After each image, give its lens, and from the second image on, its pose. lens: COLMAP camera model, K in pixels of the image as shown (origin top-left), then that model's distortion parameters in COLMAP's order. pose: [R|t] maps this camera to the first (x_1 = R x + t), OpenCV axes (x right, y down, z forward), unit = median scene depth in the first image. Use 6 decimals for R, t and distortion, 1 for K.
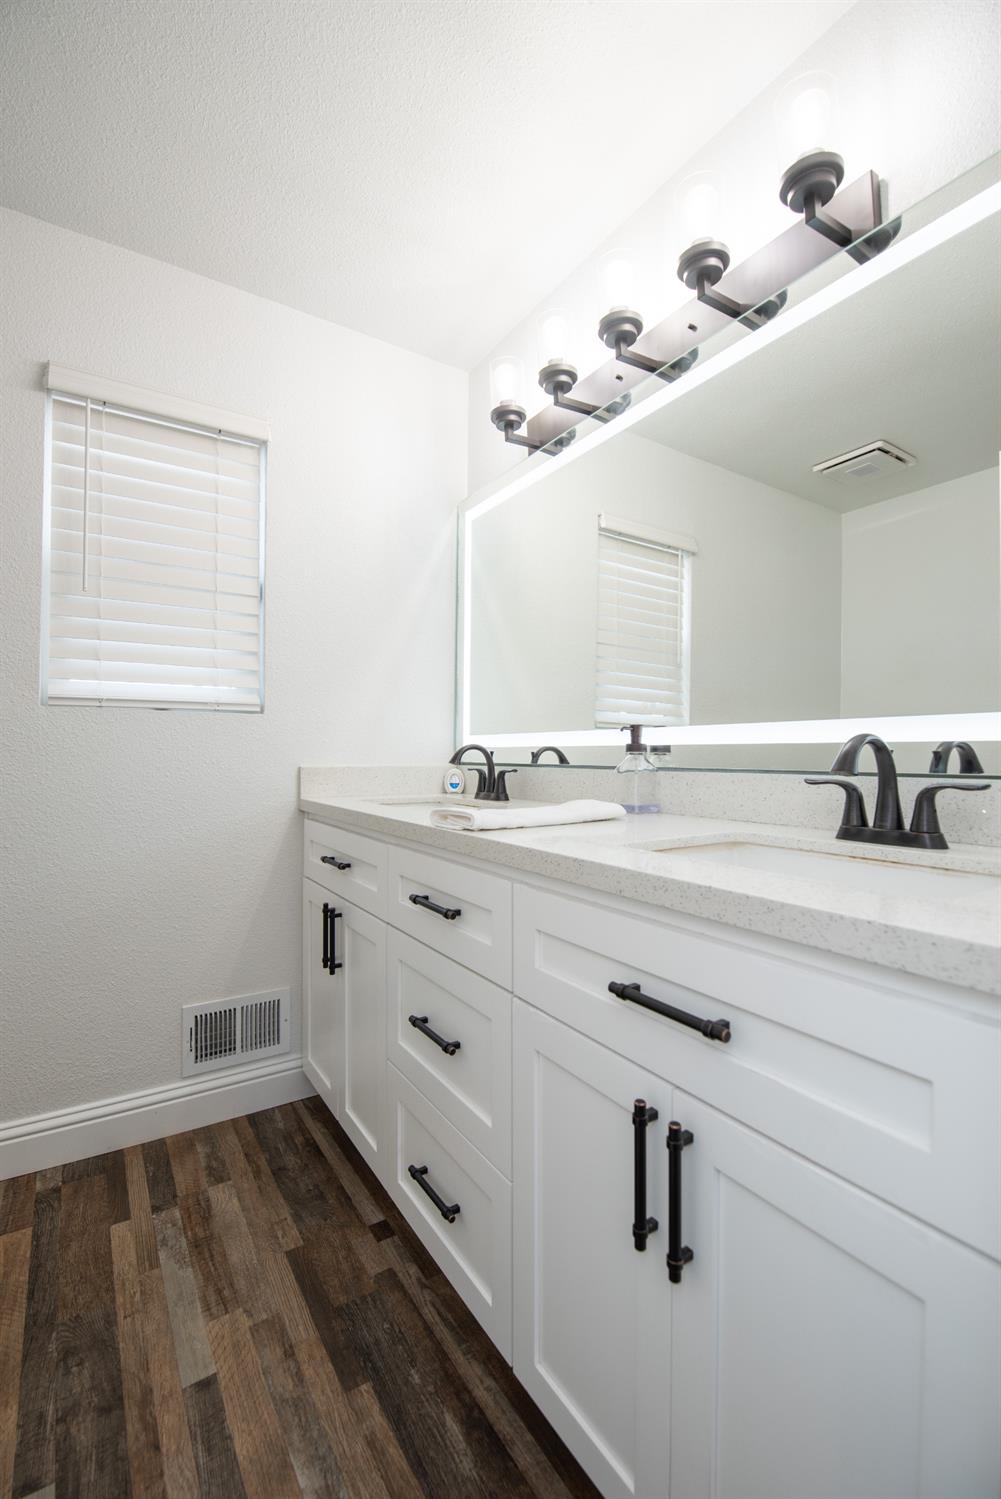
lens RADIAL K [[667.1, 0, 502.3], [0, 667.1, 750.7], [0, 0, 1]] dist [-0.005193, -0.001065]
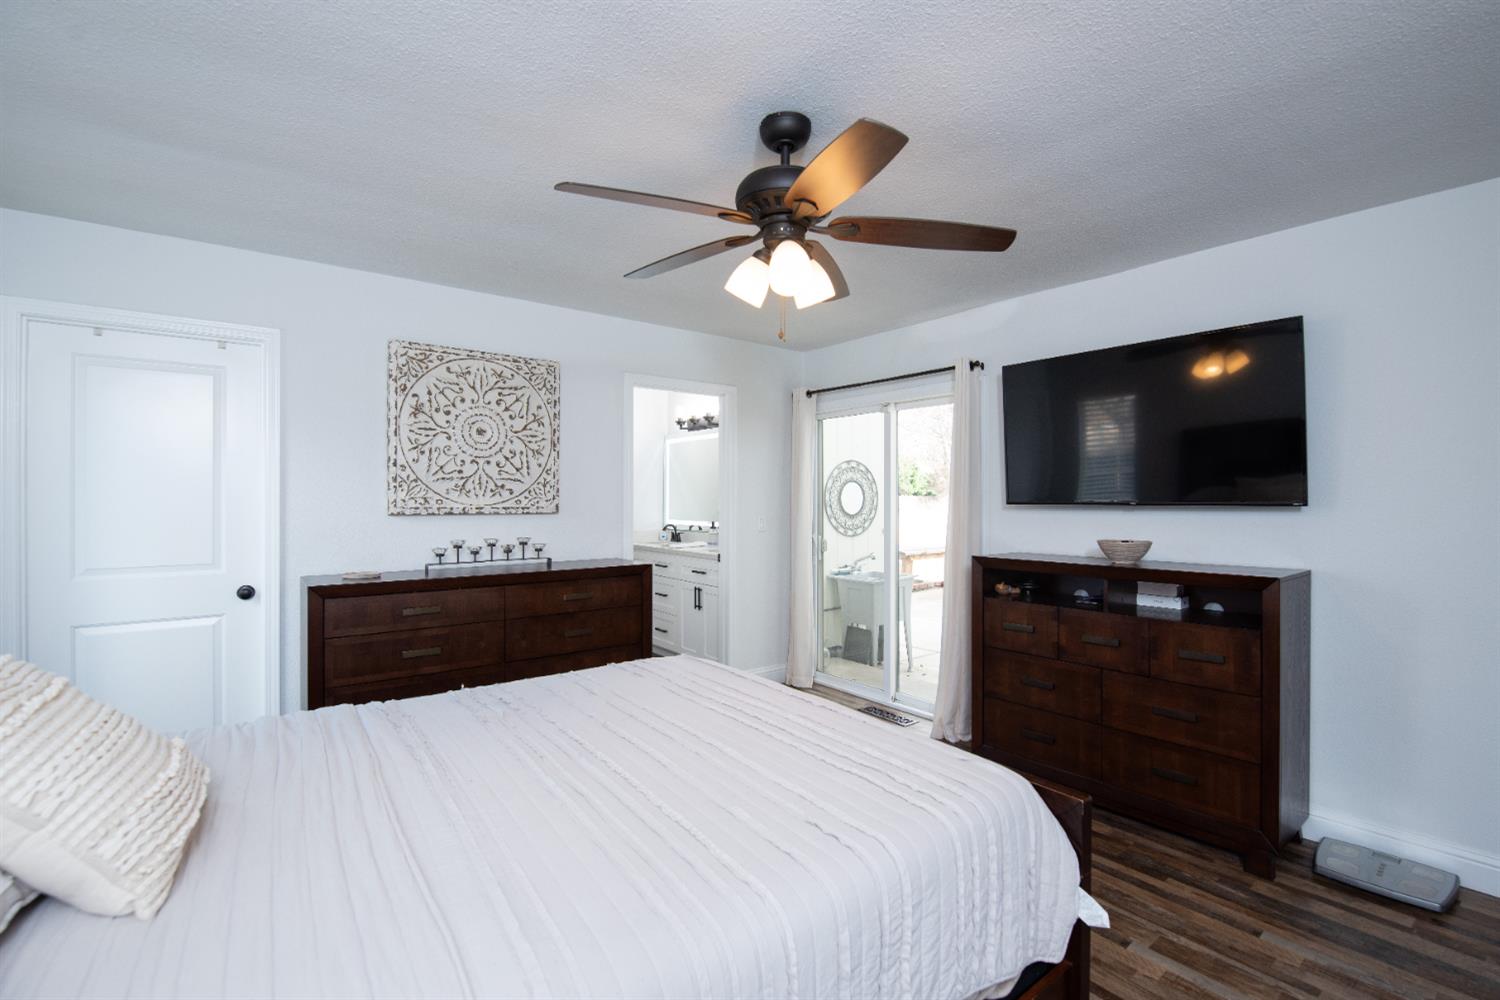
lens RADIAL K [[667.6, 0, 752.0], [0, 667.6, 501.7], [0, 0, 1]] dist [-0.005193, -0.001065]
pose [[0.997202, -0.001919, 0.074732, 0.105472], [0.001694, 0.999994, 0.003075, -0.122332], [-0.074738, -0.002940, 0.997199, -2.115249]]
